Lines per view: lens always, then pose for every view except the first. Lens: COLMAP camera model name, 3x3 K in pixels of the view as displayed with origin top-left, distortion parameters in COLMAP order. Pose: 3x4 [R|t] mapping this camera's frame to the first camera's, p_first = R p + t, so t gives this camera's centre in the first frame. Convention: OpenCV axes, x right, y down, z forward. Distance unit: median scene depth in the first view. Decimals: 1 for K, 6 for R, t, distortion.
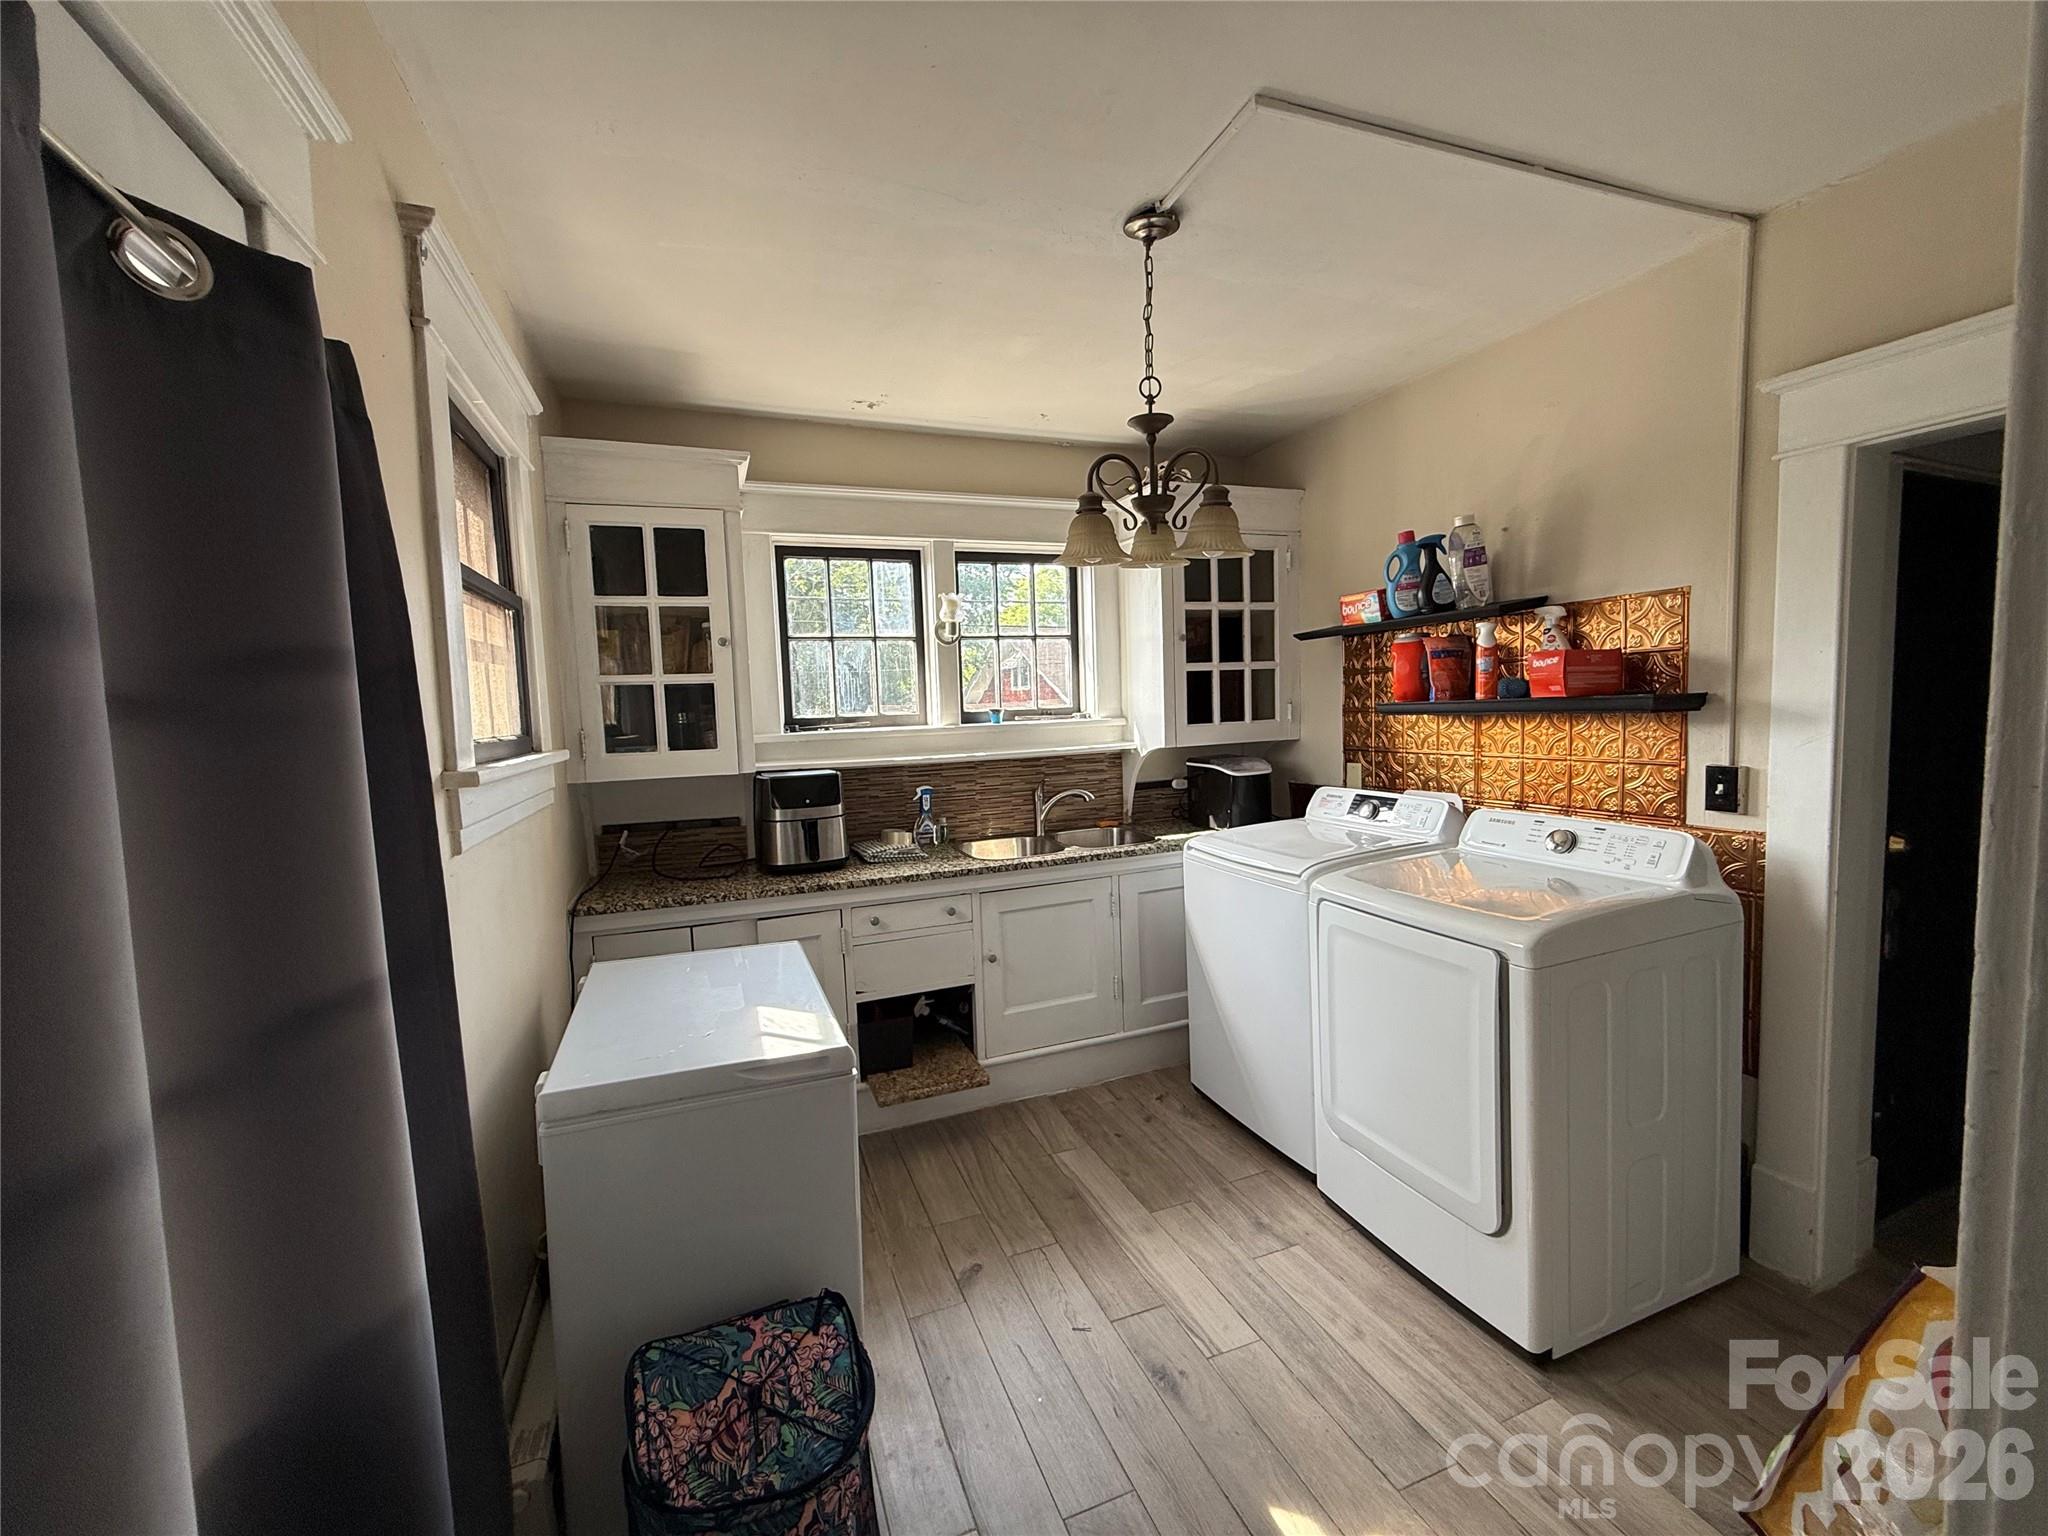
lens RADIAL K [[819.0, 0, 1022.9], [0, 819.0, 768.3], [0, 0, 1]] dist [-0.000936, 0.000006]
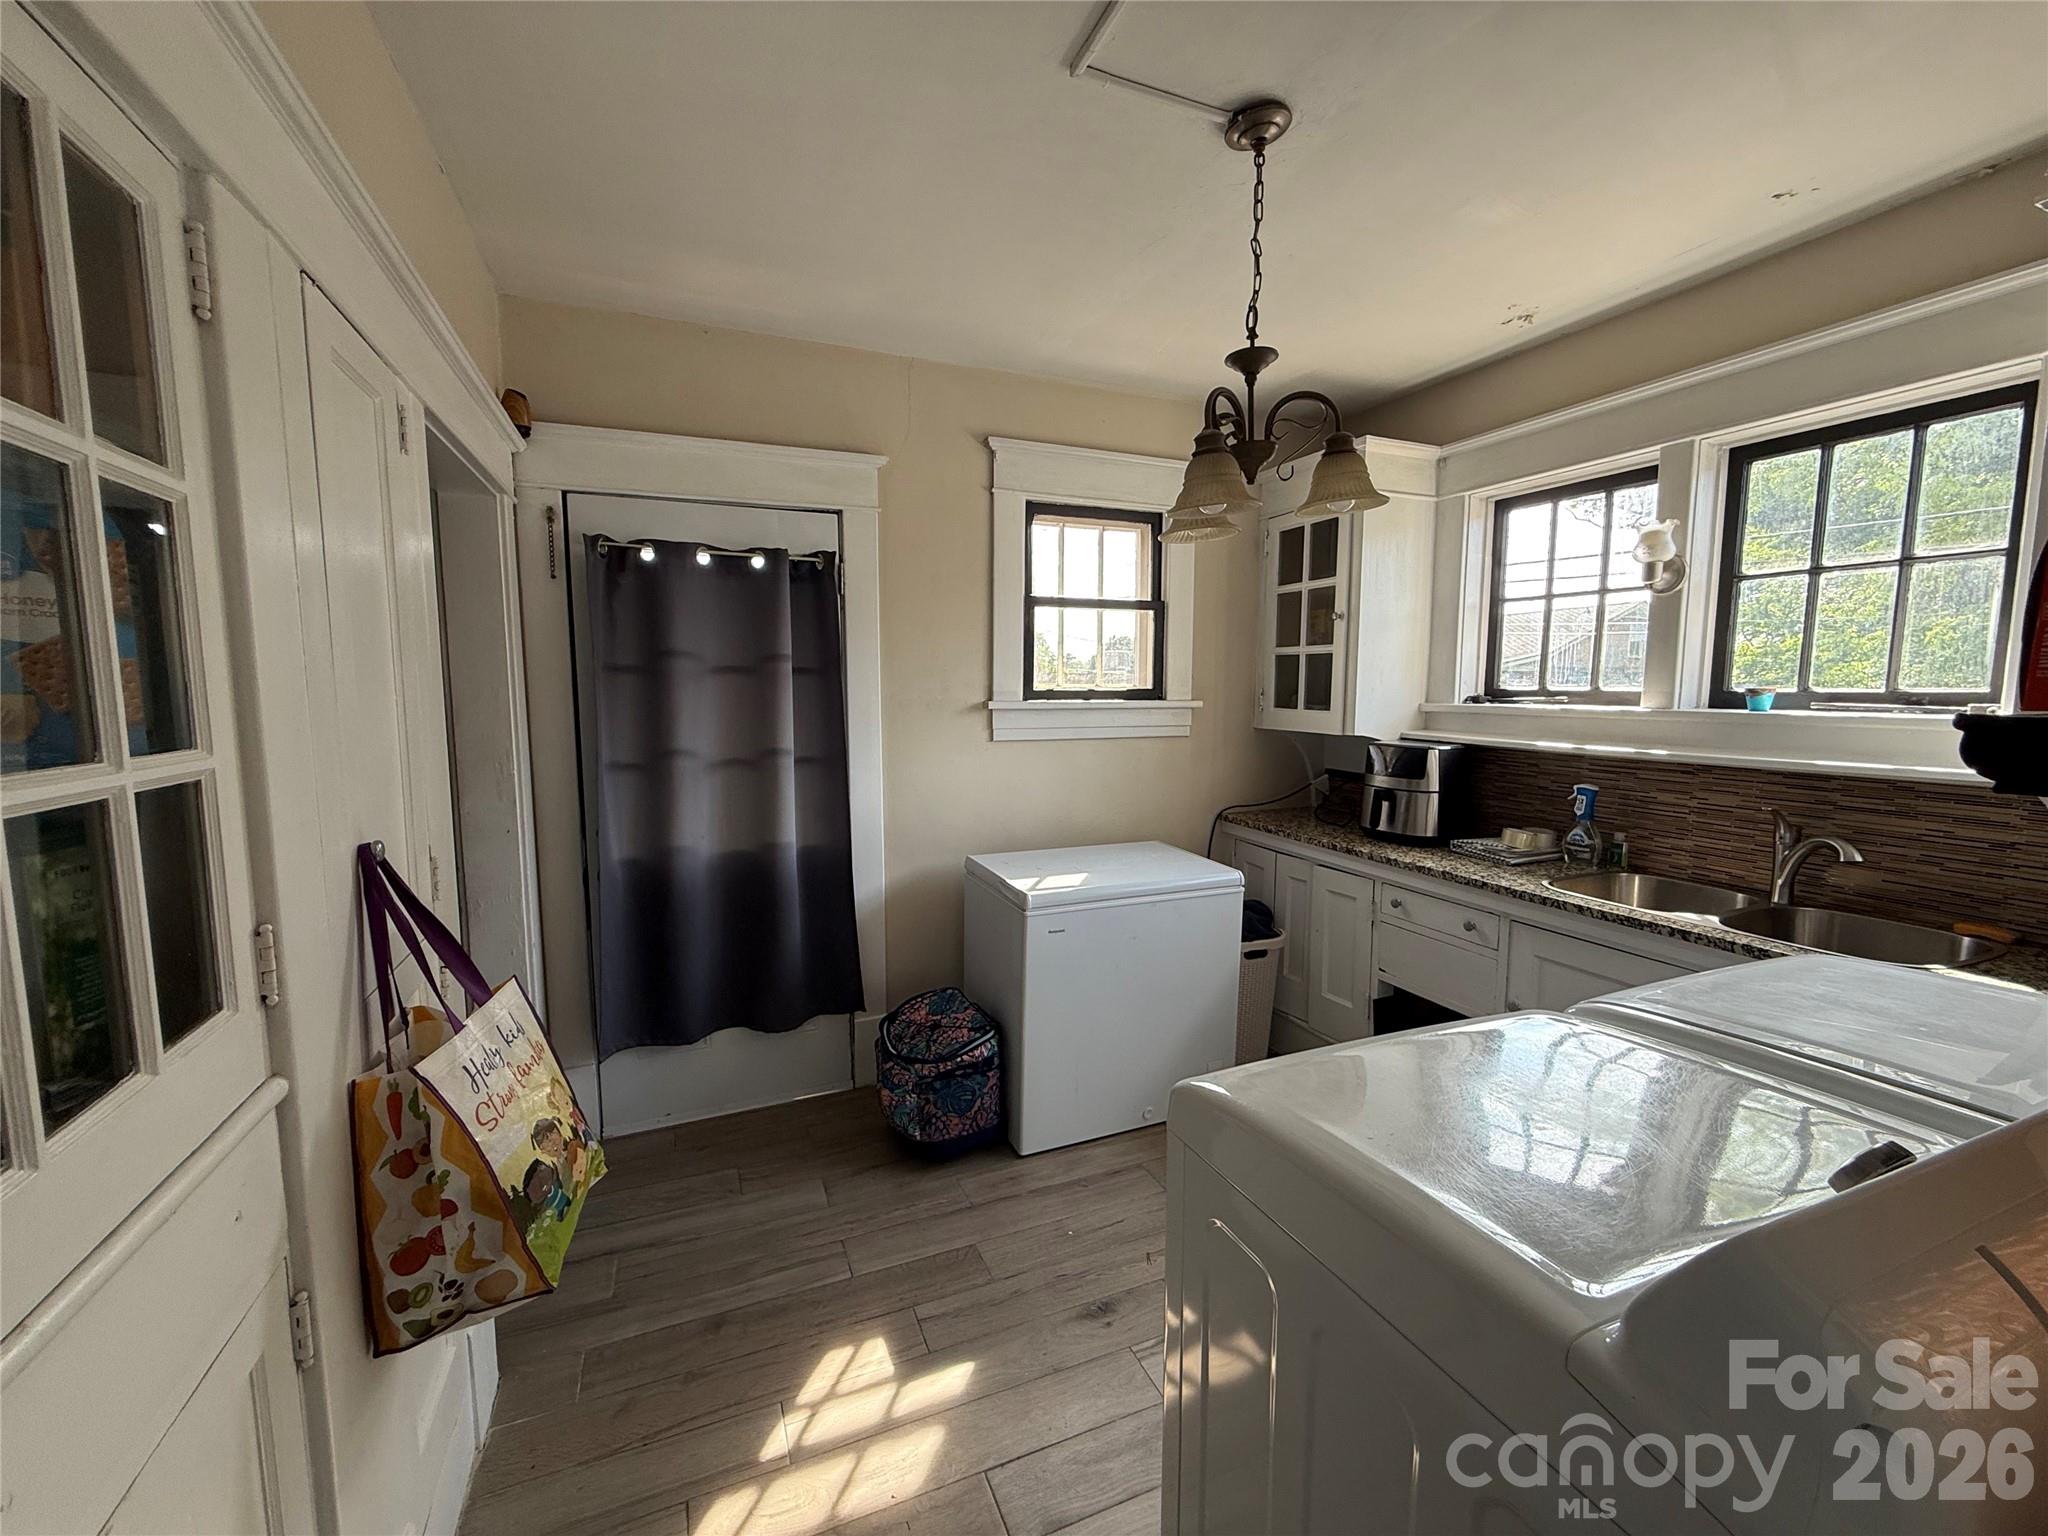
lens RADIAL K [[819.0, 0, 1019.9], [0, 819.0, 763.5], [0, 0, 1]] dist [-0.000936, 0.000006]
pose [[0.034126, 0.141151, -0.989400, 0.759022], [-0.075197, 0.987533, 0.138291, -0.077825], [0.996585, 0.069680, 0.044315, 0.527085]]
